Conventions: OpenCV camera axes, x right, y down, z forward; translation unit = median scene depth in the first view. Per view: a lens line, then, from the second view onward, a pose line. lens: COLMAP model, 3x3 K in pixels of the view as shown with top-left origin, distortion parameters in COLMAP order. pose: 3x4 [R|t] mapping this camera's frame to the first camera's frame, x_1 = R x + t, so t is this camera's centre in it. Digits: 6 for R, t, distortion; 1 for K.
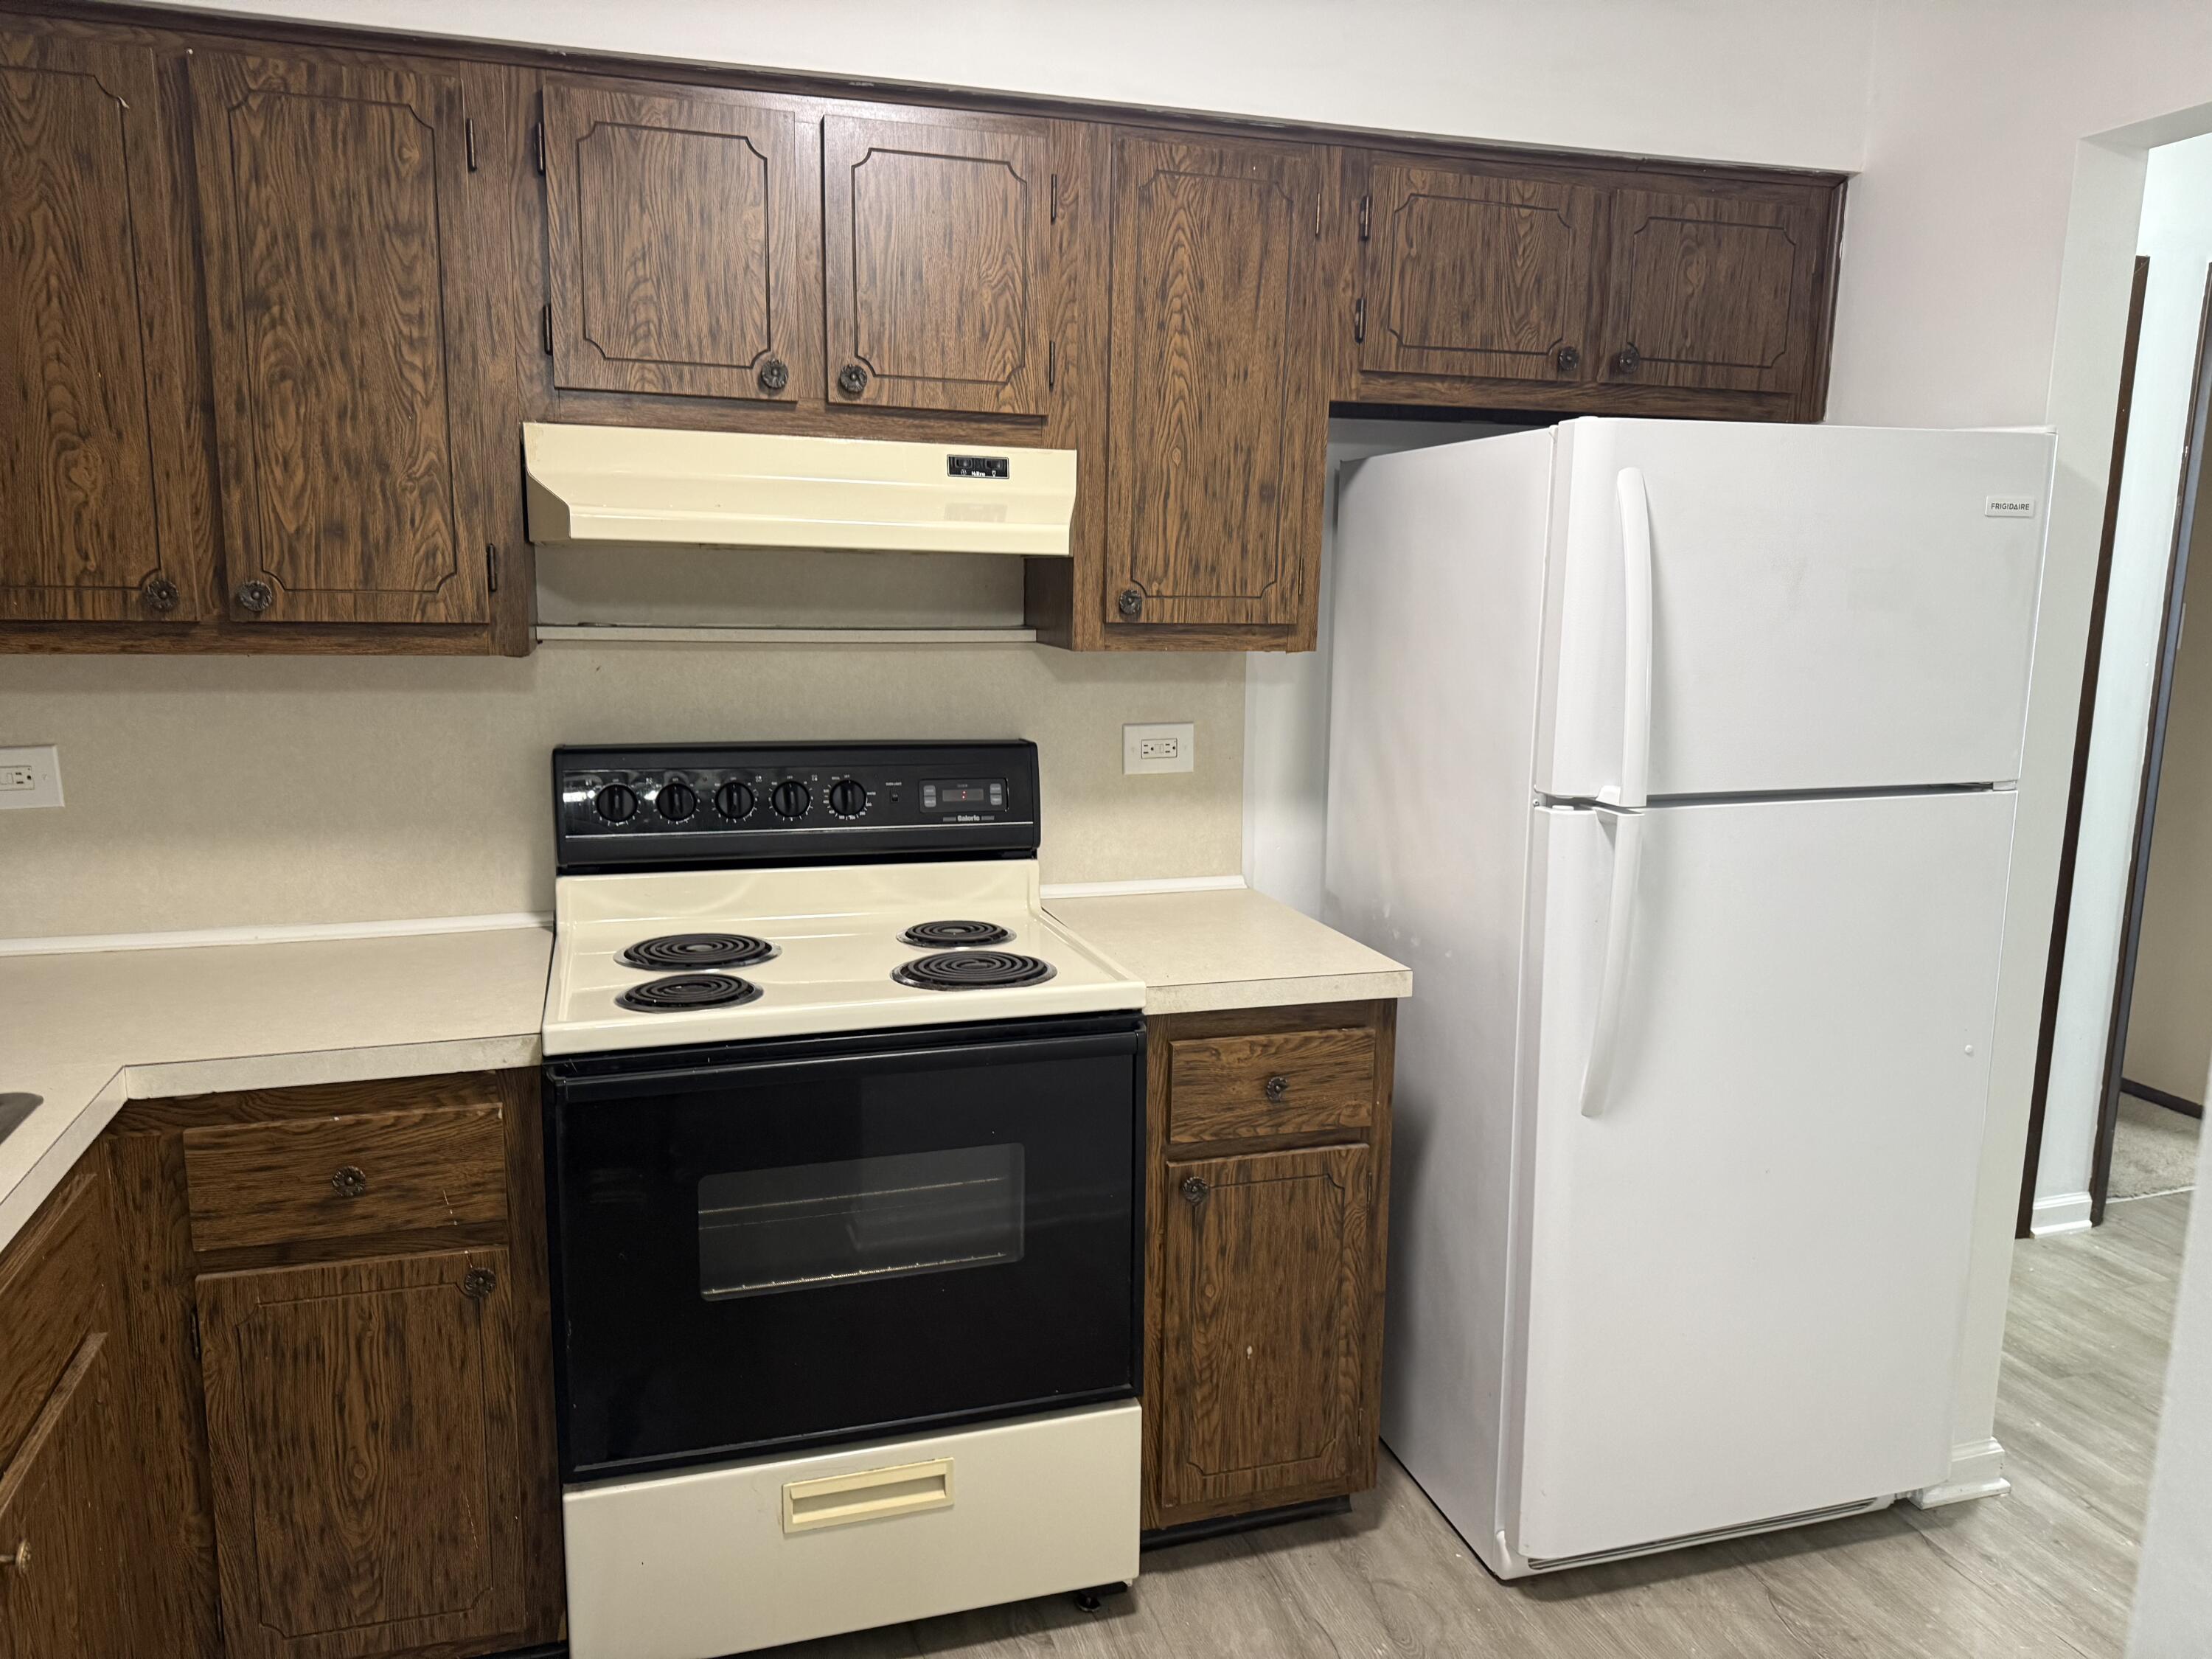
lens RADIAL K [[1565.1, 0, 1114.6], [0, 1565.1, 871.8], [0, 0, 1]] dist [0.045937, -0.052677]
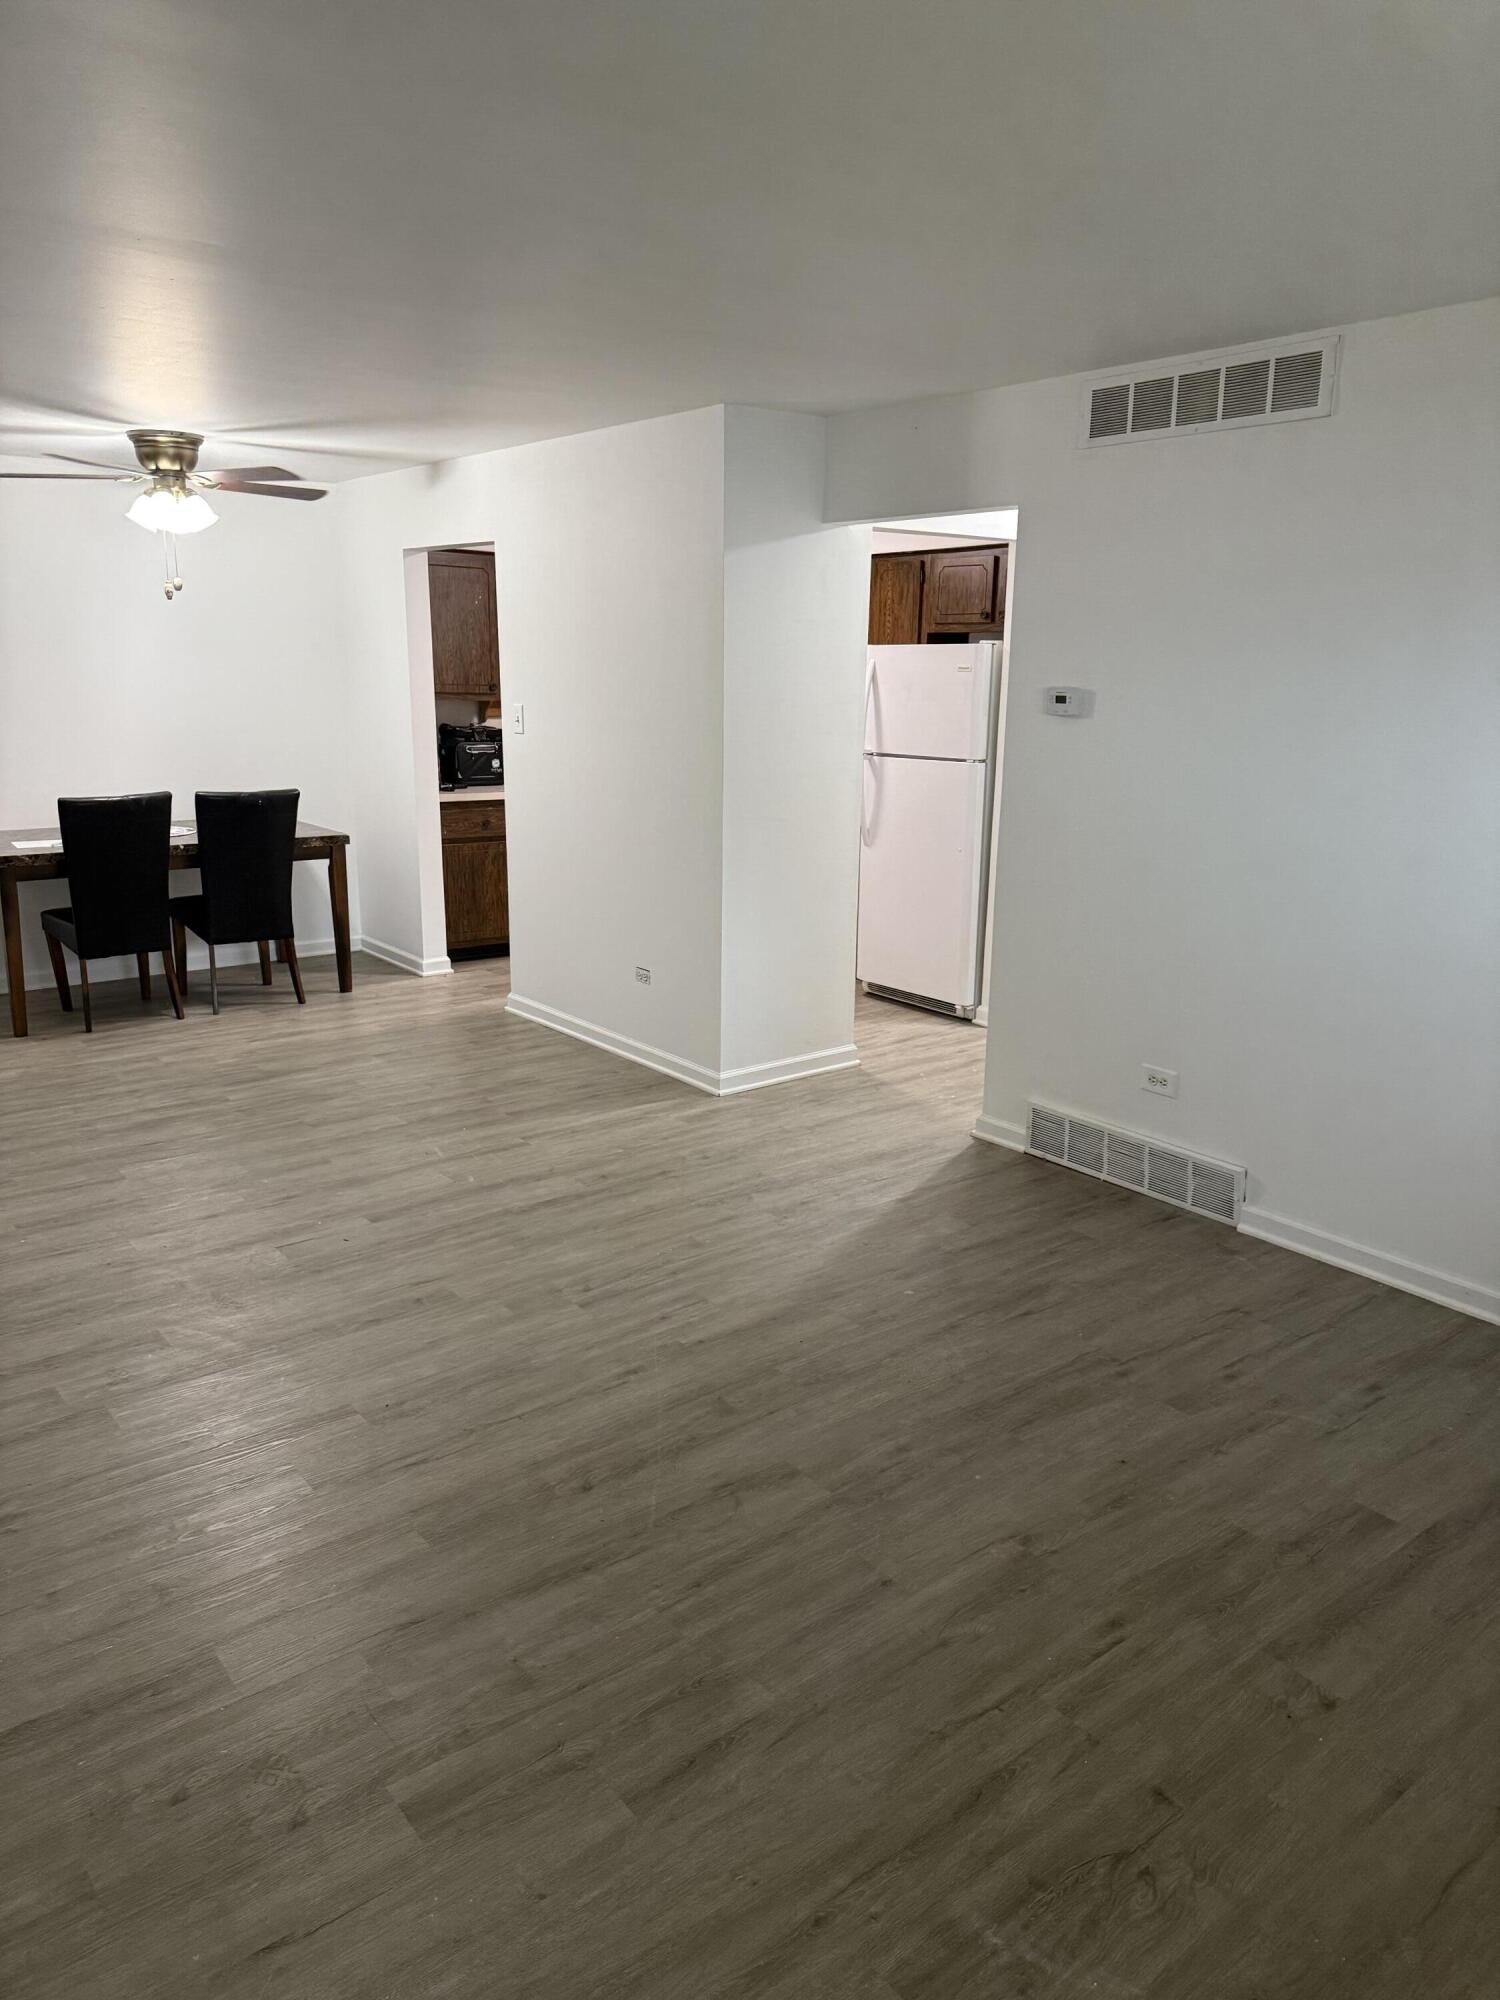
lens RADIAL K [[1383.8, 0, 761.1], [0, 1383.8, 1049.0], [0, 0, 1]] dist [0.172402, -0.358830]
pose [[0.348955, 0.243578, -0.904931, 2.962781], [-0.176997, 0.965382, 0.191597, 0.037834], [0.920273, 0.093311, 0.379987, -0.341702]]
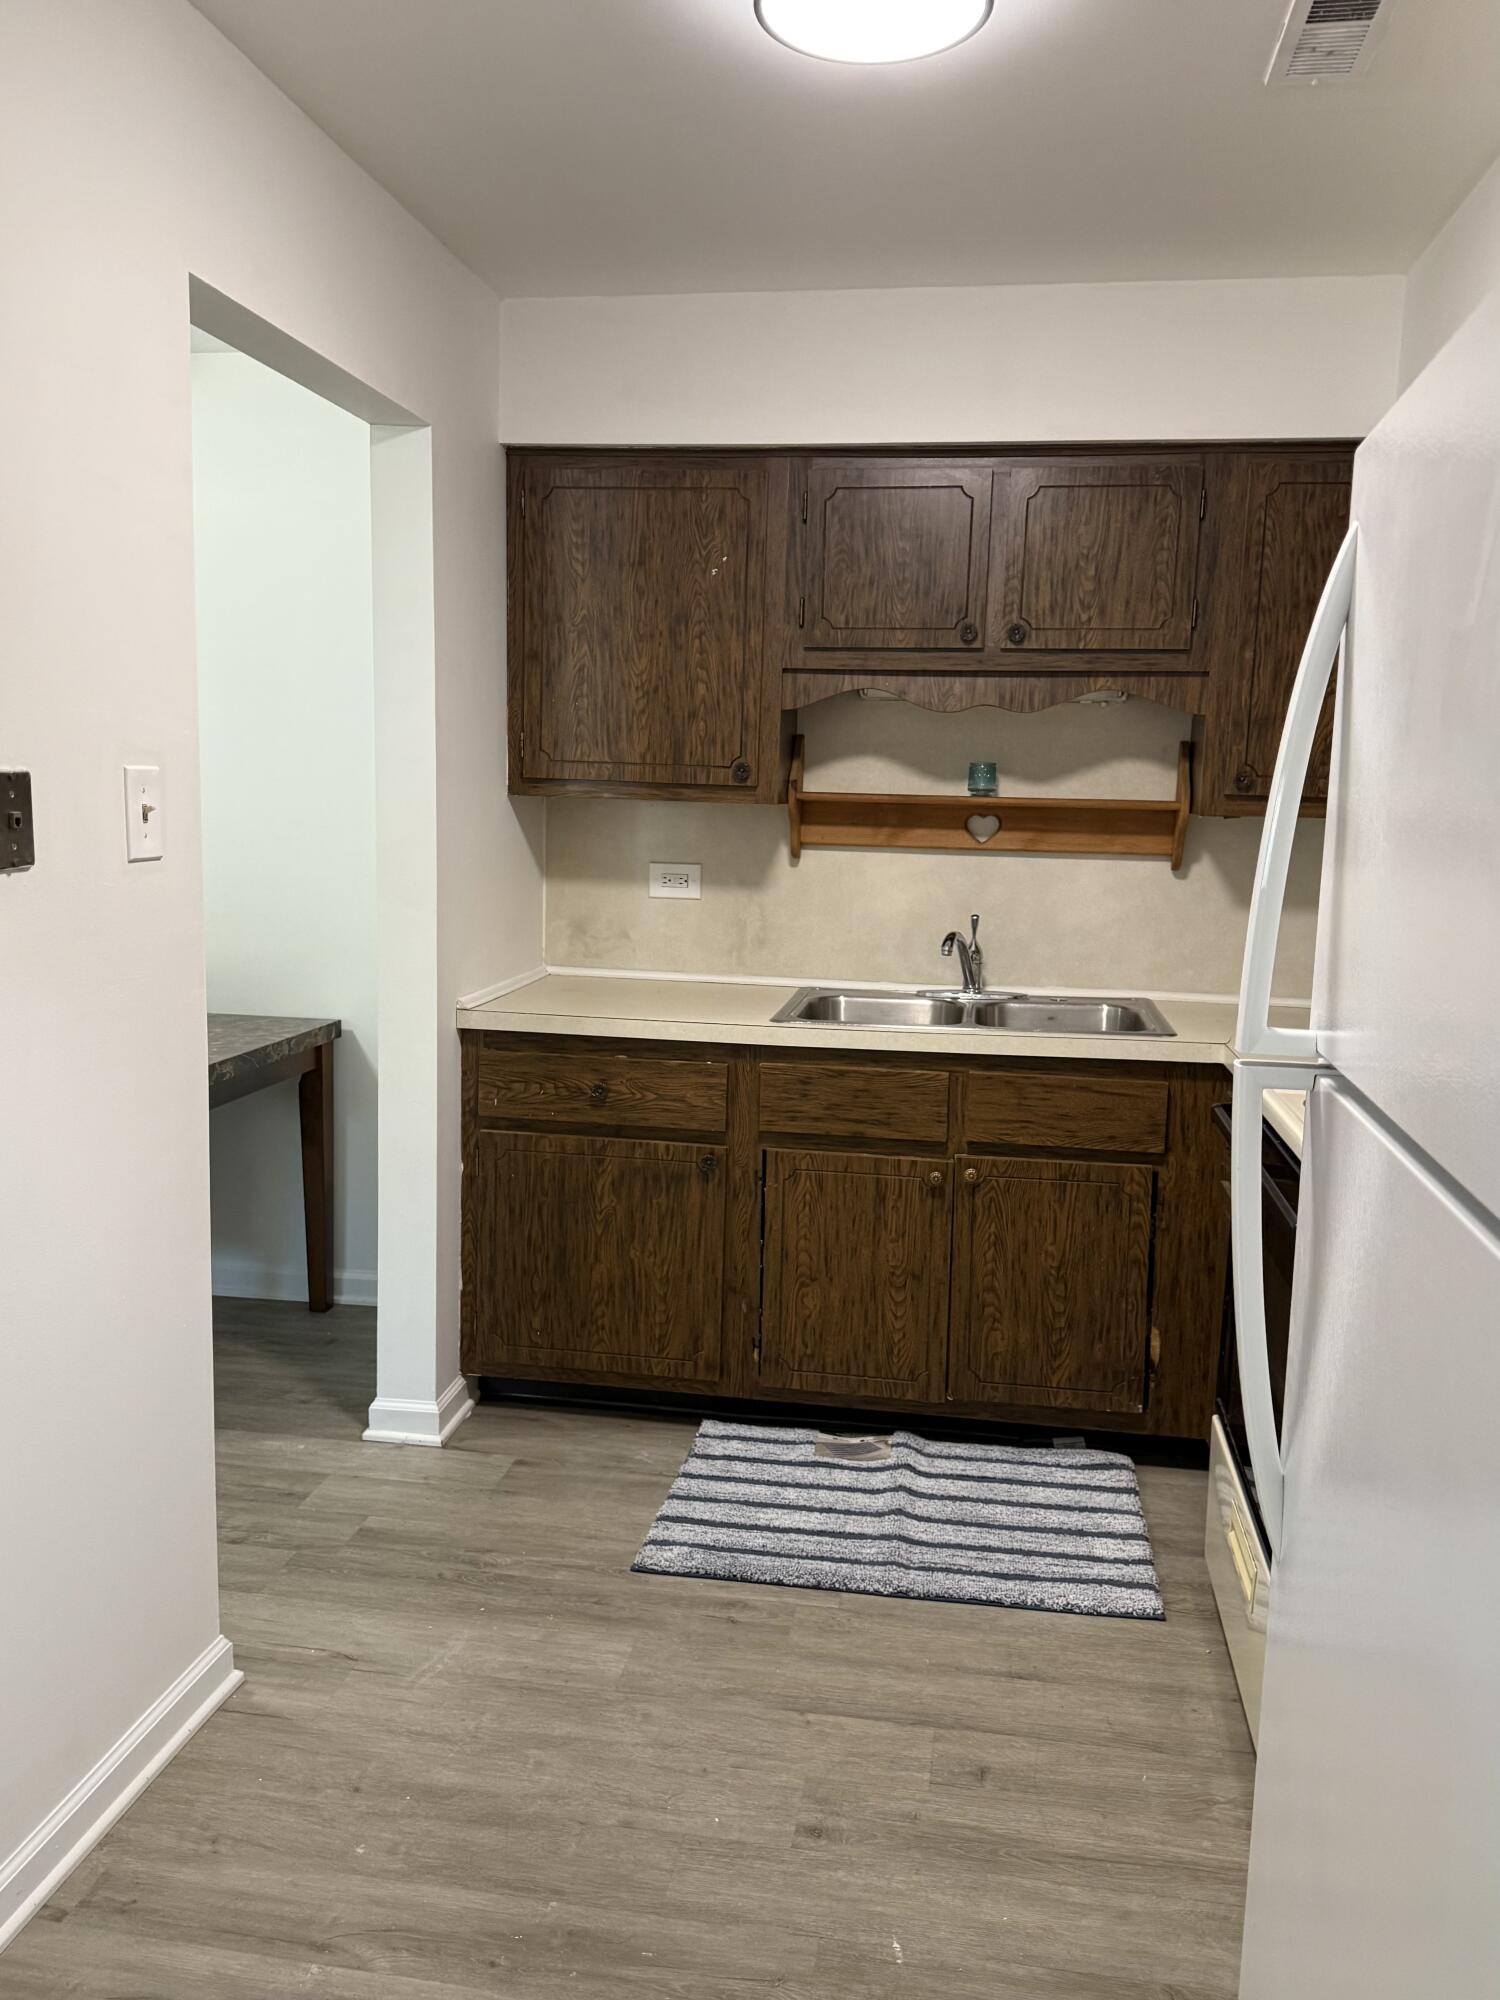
lens RADIAL K [[1576.1, 0, 750.0], [0, 1576.1, 1000.0], [0, 0, 1]] dist [0.183947, -0.199289]
pose [[-0.460703, 0.098284, -0.882096, 0.899781], [-0.190427, 0.959760, 0.206394, -0.144550], [0.866885, 0.263061, -0.423448, 0.974642]]
